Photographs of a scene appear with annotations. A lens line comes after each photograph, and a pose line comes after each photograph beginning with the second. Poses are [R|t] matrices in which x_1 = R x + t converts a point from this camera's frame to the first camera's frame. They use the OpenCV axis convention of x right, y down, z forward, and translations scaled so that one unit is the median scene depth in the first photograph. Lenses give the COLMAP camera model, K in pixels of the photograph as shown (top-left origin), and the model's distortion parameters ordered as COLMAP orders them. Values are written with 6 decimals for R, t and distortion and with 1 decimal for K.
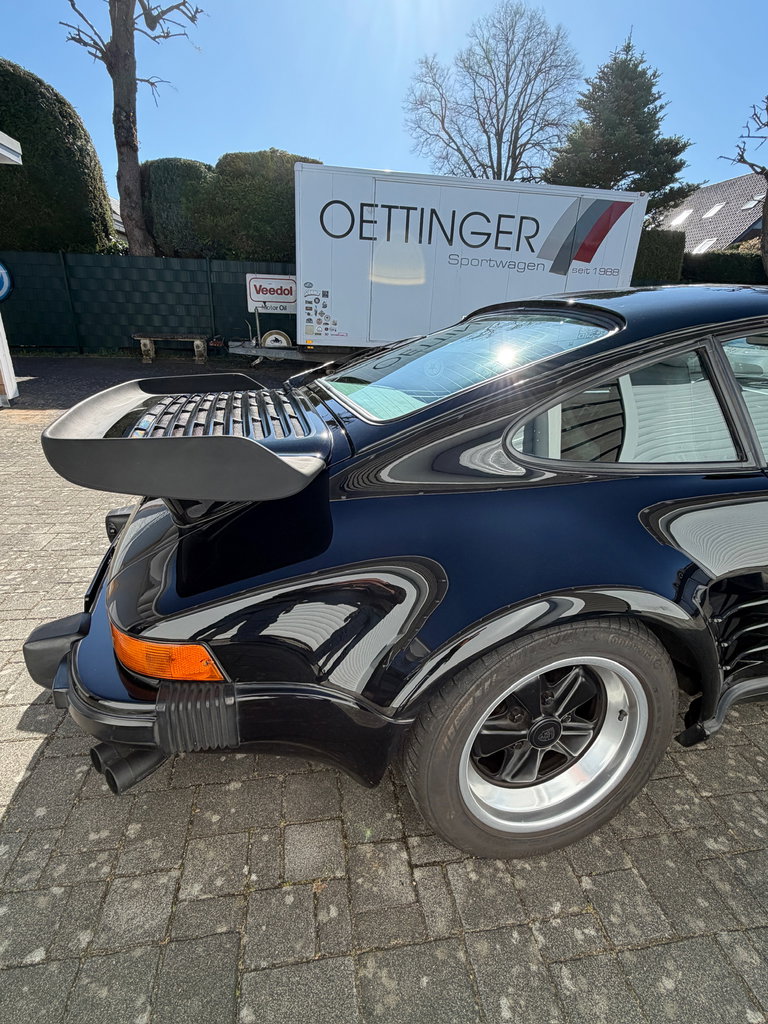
lens RADIAL K [[519.8, 0, 384.0], [0, 519.8, 512.0], [0, 0, 1]] dist [-0.008546, 0.001380]
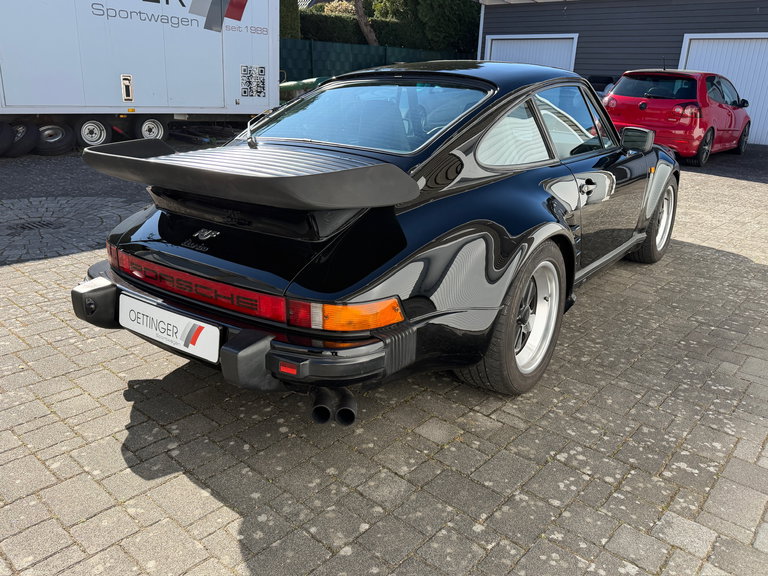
lens RADIAL K [[595.0, 0, 384.0], [0, 595.0, 288.0], [0, 0, 1]] dist [0.037433, -0.006748]
pose [[0.778184, -0.217446, 0.589192, -1.349997], [0.225426, 0.972341, 0.061114, 0.102303], [-0.586184, 0.085261, 0.805679, -0.414924]]
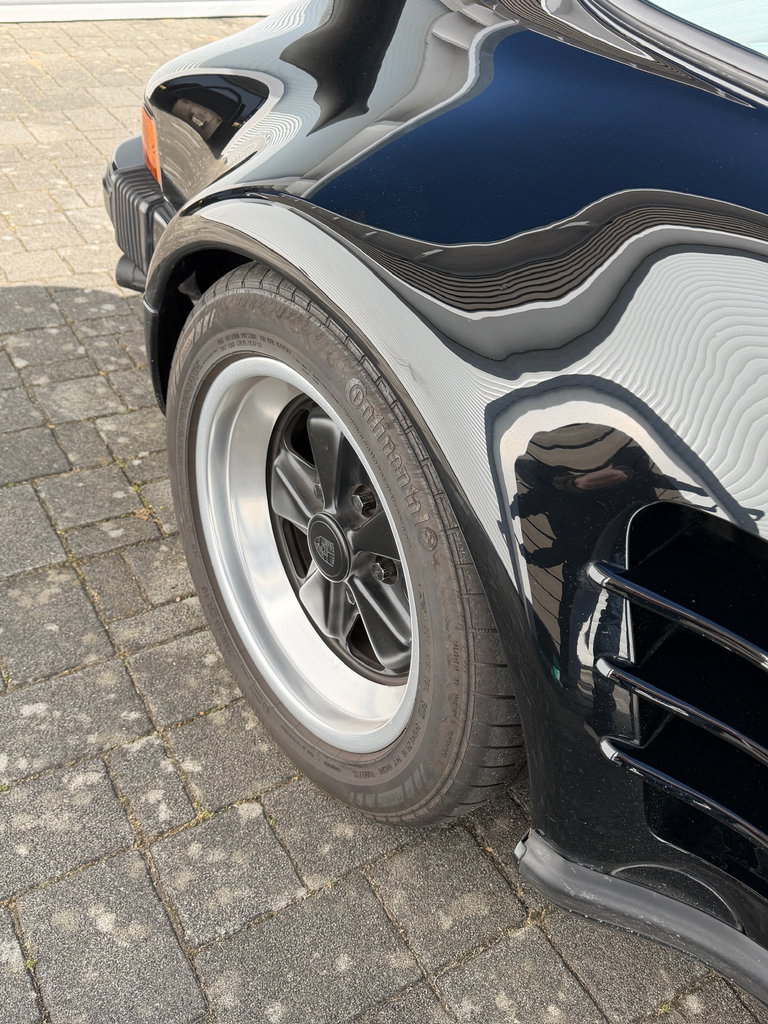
lens RADIAL K [[940.2, 0, 384.0], [0, 940.2, 512.0], [0, 0, 1]] dist [0.141726, -0.346588]
pose [[0.368379, 0.588634, -0.719588, 1.050524], [-0.424919, 0.795047, 0.432832, -0.038078], [0.826886, 0.146321, 0.543000, 0.554197]]
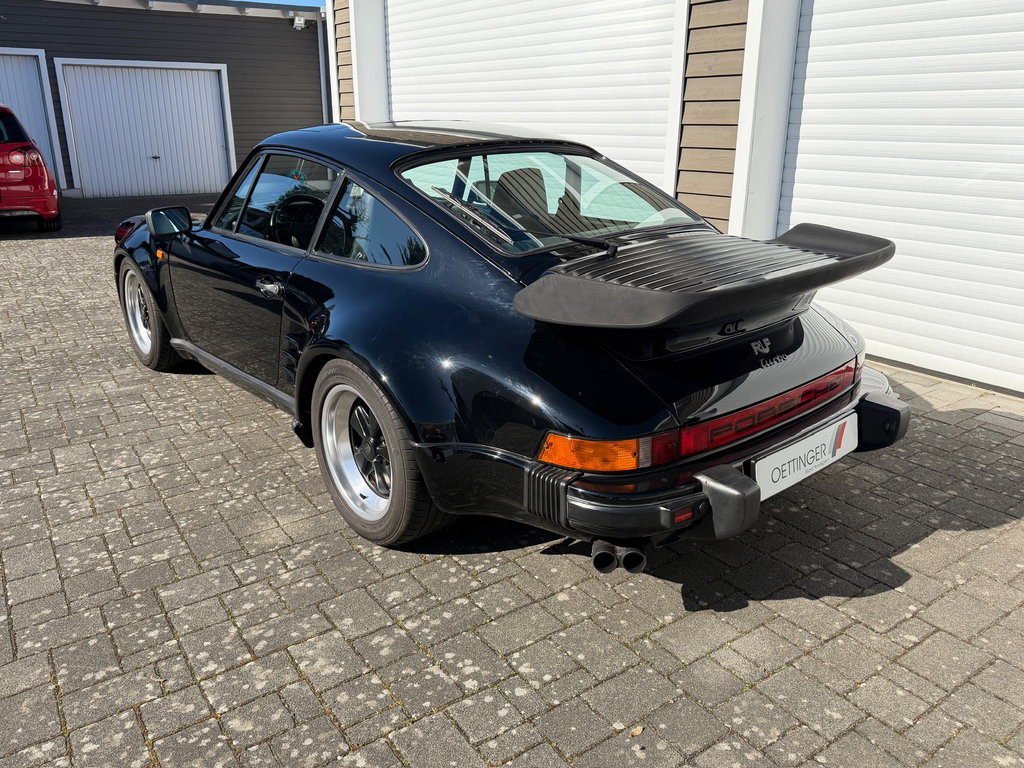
lens RADIAL K [[793.3, 0, 512.0], [0, 793.3, 384.0], [0, 0, 1]] dist [0.037433, -0.006748]
pose [[-0.444000, -0.316355, 0.838322, -2.184857], [0.308069, 0.824665, 0.474364, -1.239166], [-0.841402, 0.468879, -0.268691, 2.664053]]
